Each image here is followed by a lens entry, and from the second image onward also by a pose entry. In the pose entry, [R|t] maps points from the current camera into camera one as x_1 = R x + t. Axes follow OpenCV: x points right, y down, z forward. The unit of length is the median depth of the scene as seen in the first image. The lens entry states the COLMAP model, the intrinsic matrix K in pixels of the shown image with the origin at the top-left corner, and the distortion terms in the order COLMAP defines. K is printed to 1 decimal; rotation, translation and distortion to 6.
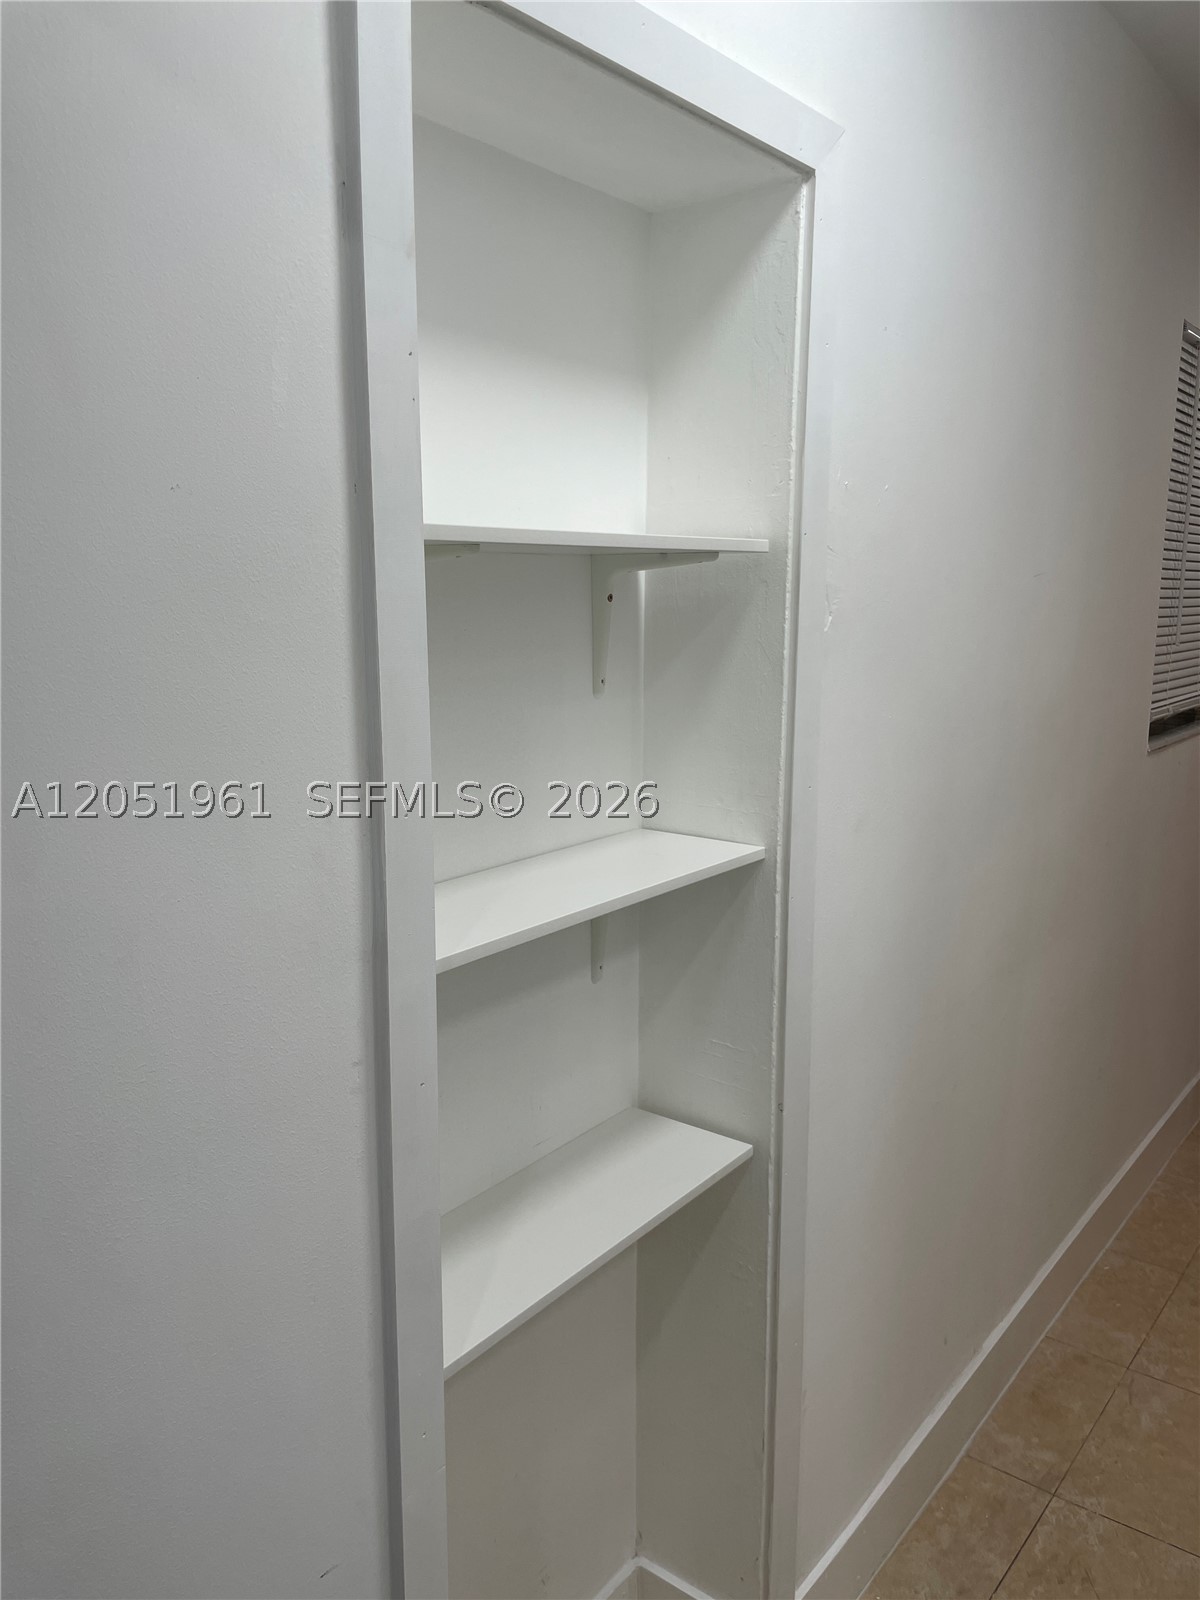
lens RADIAL K [[1205.0, 0, 599.1], [0, 1205.0, 801.8], [0, 0, 1]] dist [0.077319, -0.126324]
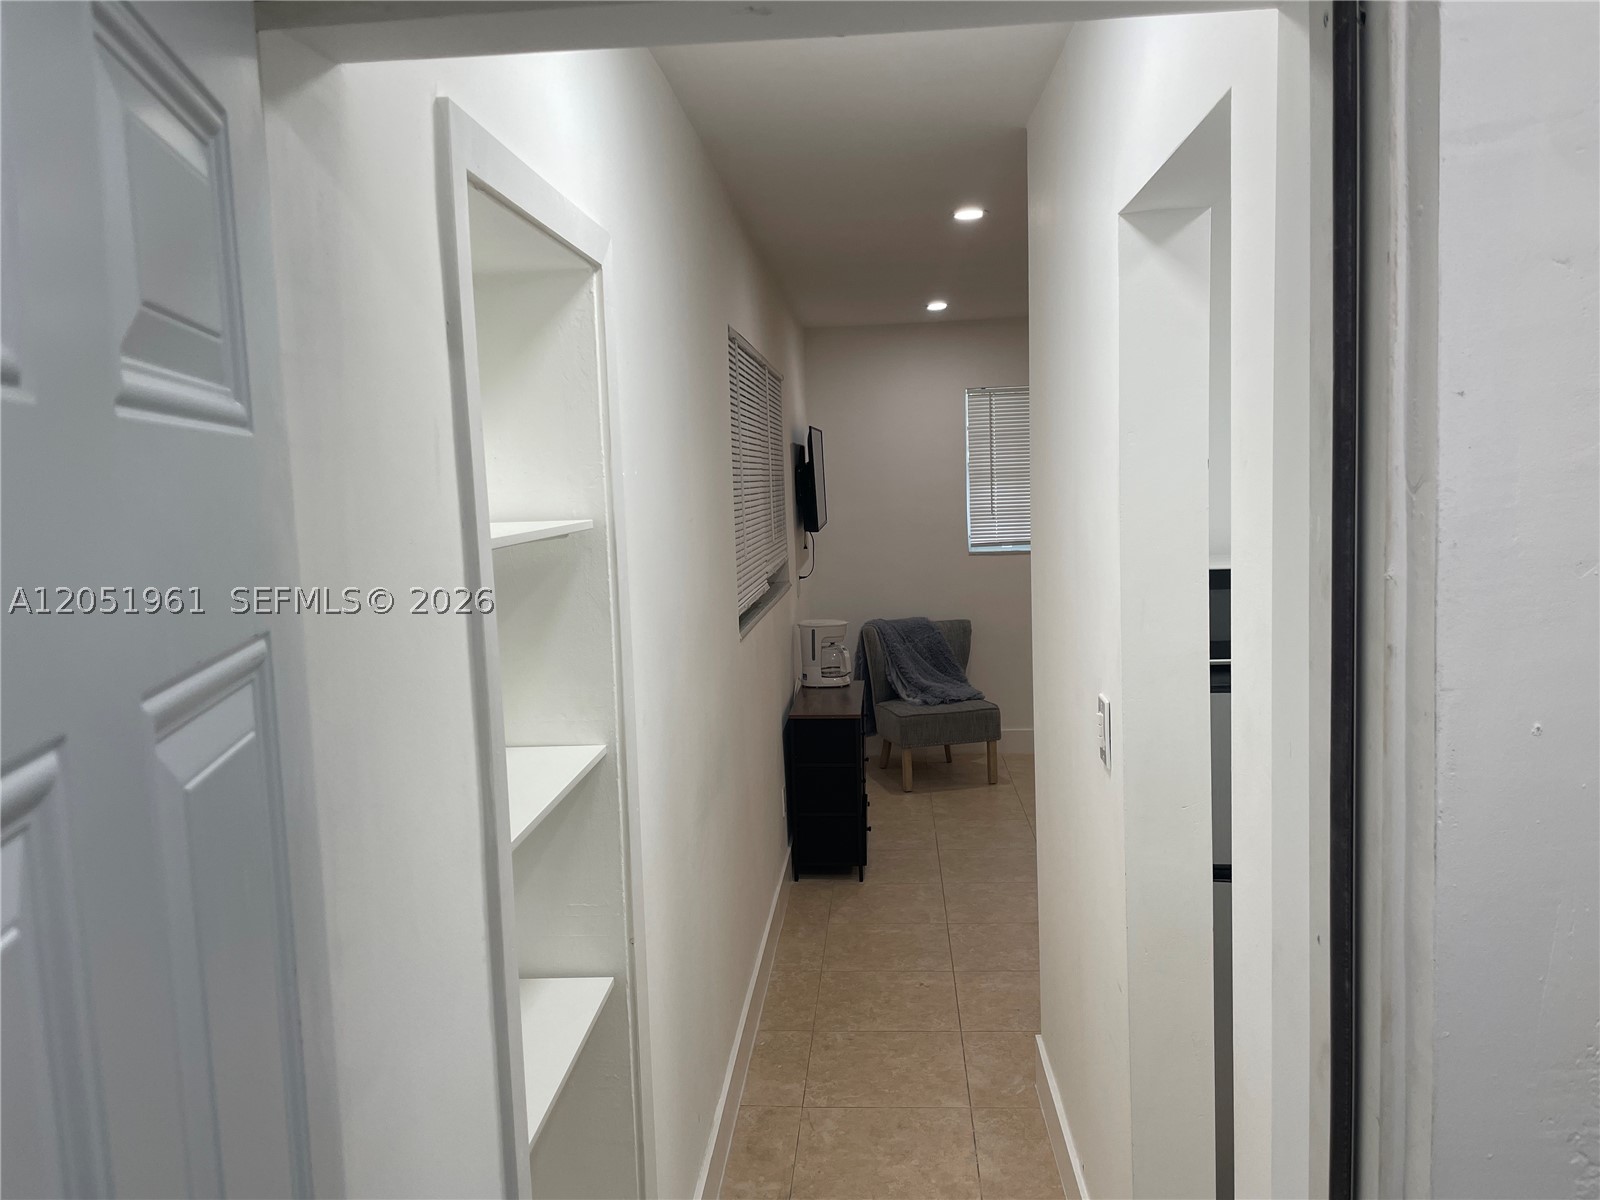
lens RADIAL K [[1204.7, 0, 805.5], [0, 1204.7, 601.4], [0, 0, 1]] dist [0.071655, -0.116563]
pose [[0.822803, -0.082981, 0.562236, -0.396493], [0.128211, 0.990883, -0.041383, -0.034466], [-0.553676, 0.106135, 0.825941, -0.225922]]
